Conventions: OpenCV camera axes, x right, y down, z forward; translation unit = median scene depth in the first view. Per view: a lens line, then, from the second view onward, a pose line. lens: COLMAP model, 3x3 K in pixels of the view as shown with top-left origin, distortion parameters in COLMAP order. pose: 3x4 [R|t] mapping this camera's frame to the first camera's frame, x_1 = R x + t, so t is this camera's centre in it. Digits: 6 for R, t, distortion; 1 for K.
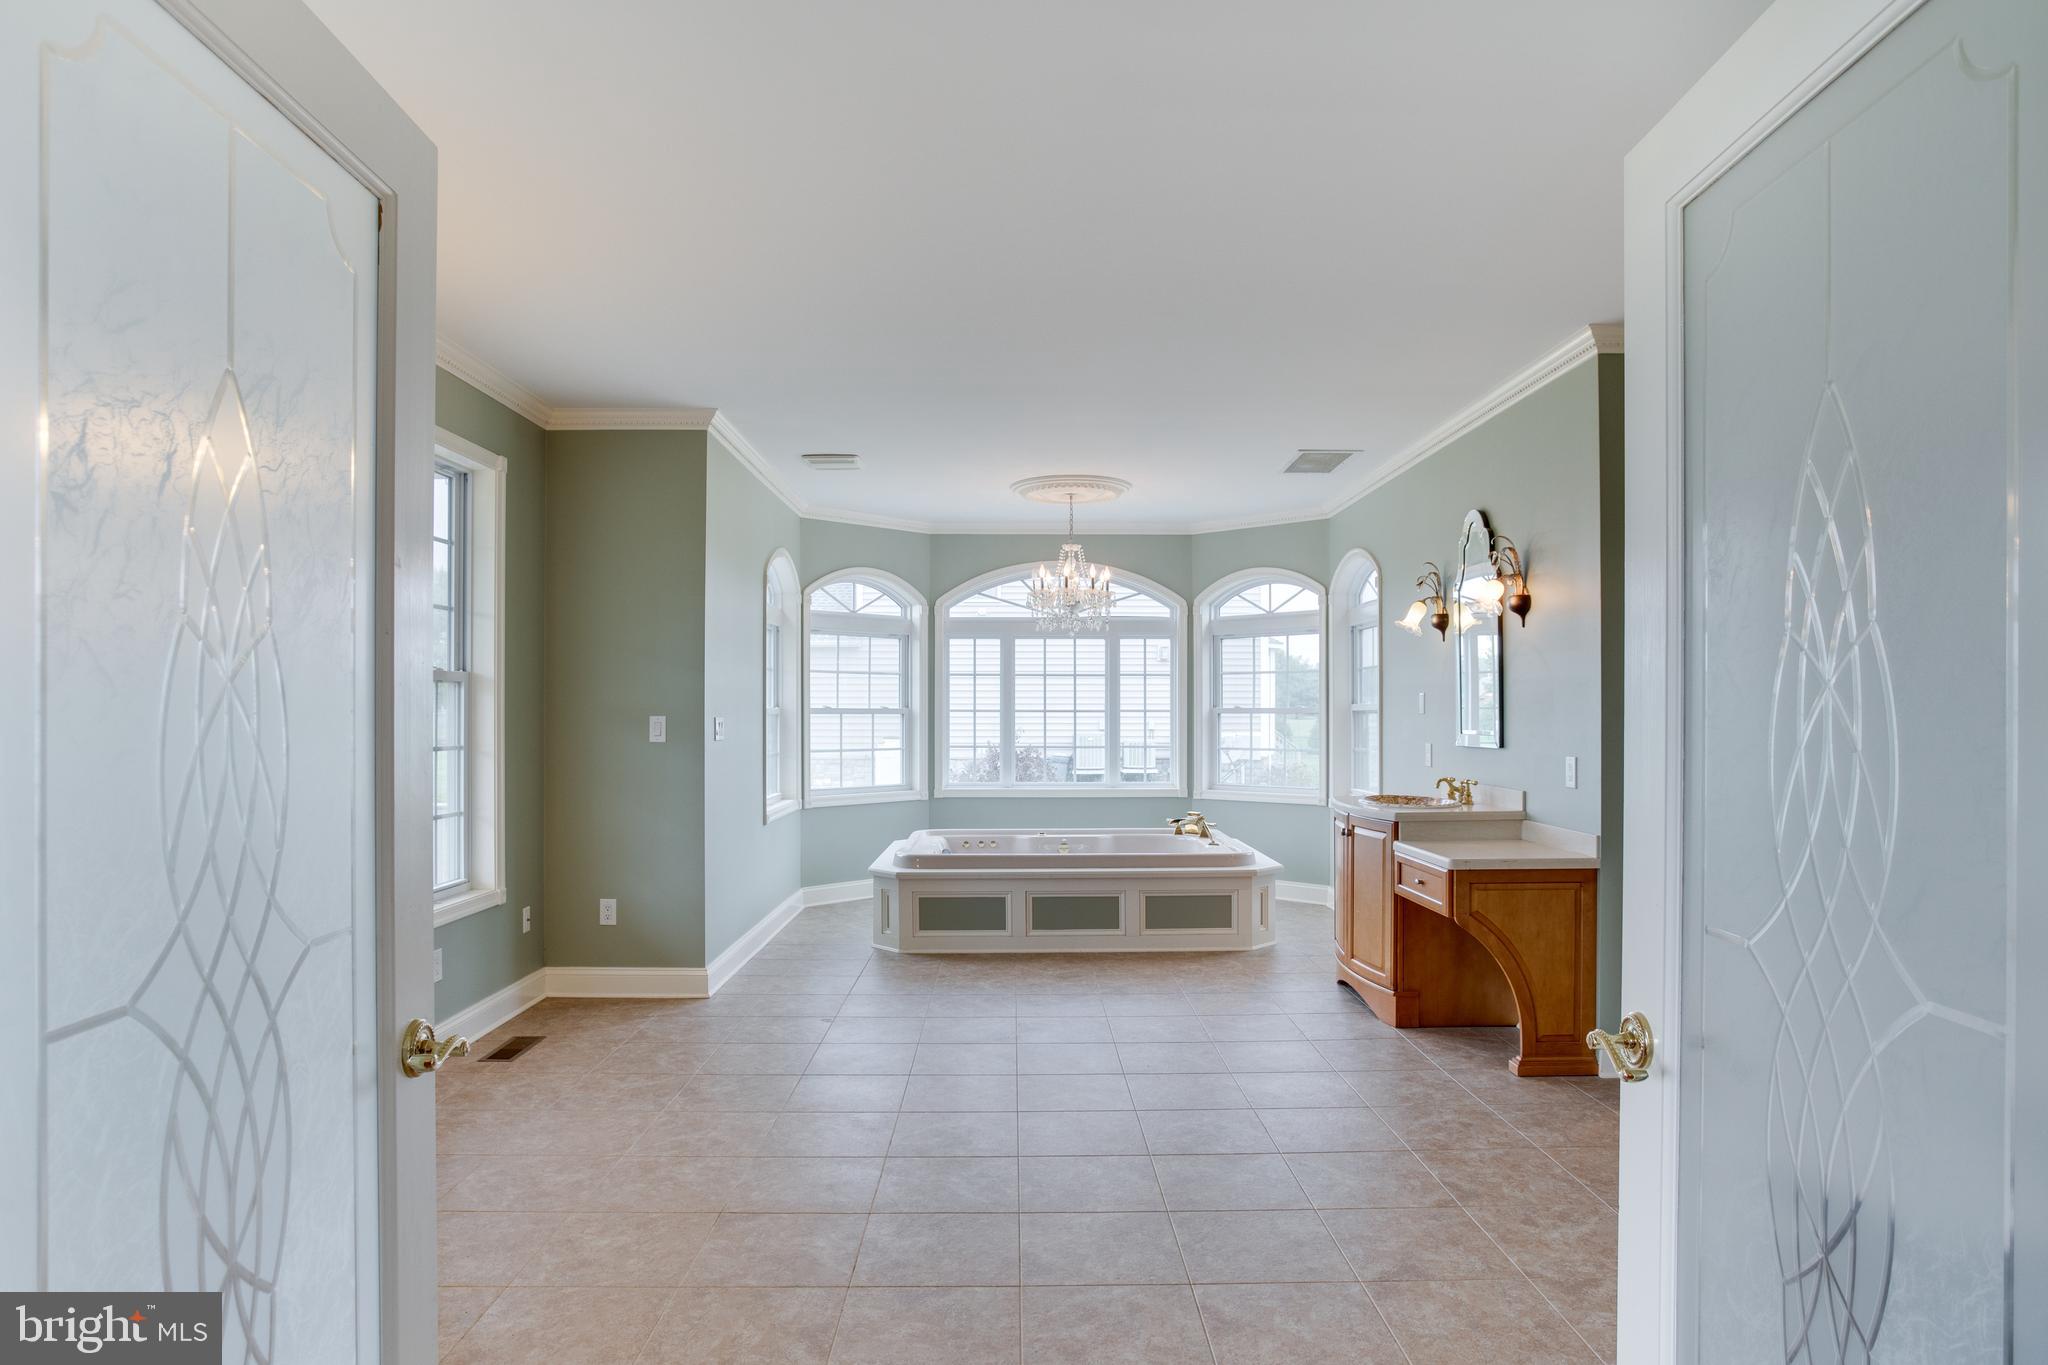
lens RADIAL K [[1148.2, 0, 1024.8], [0, 1148.2, 708.8], [0, 0, 1]] dist [-0.044223, 0.000593]
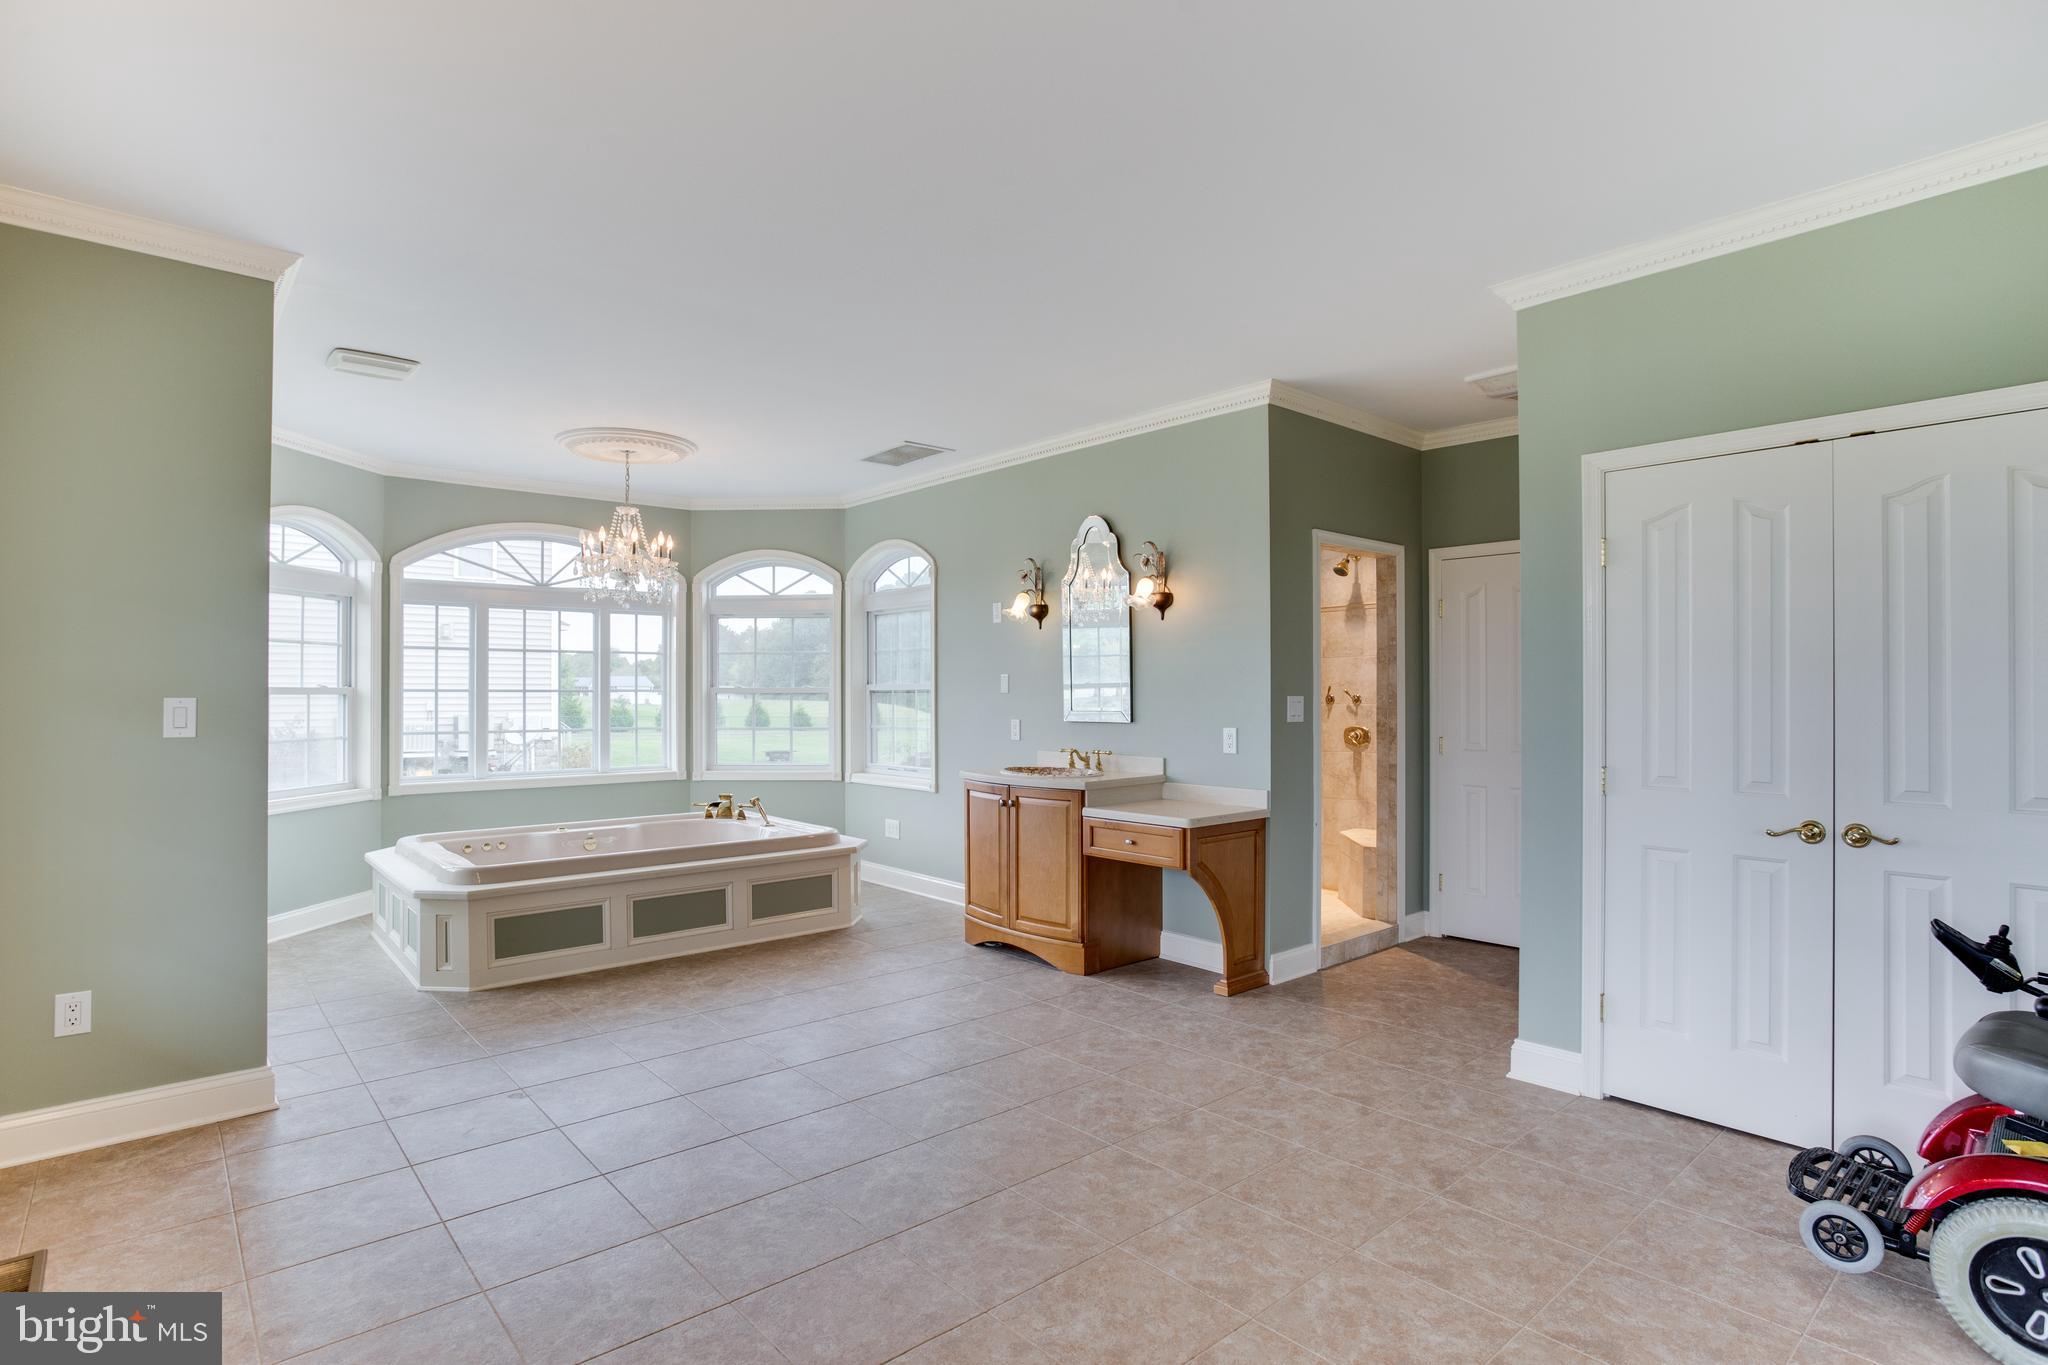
lens RADIAL K [[1030.5, 0, 1039.9], [0, 1030.5, 688.0], [0, 0, 1]] dist [-0.067501, 0.036806]
pose [[0.756755, 0.002482, 0.653694, -0.222316], [-0.001270, 0.999996, -0.002326, 0.001148], [-0.653698, 0.000930, 0.756755, 0.166867]]
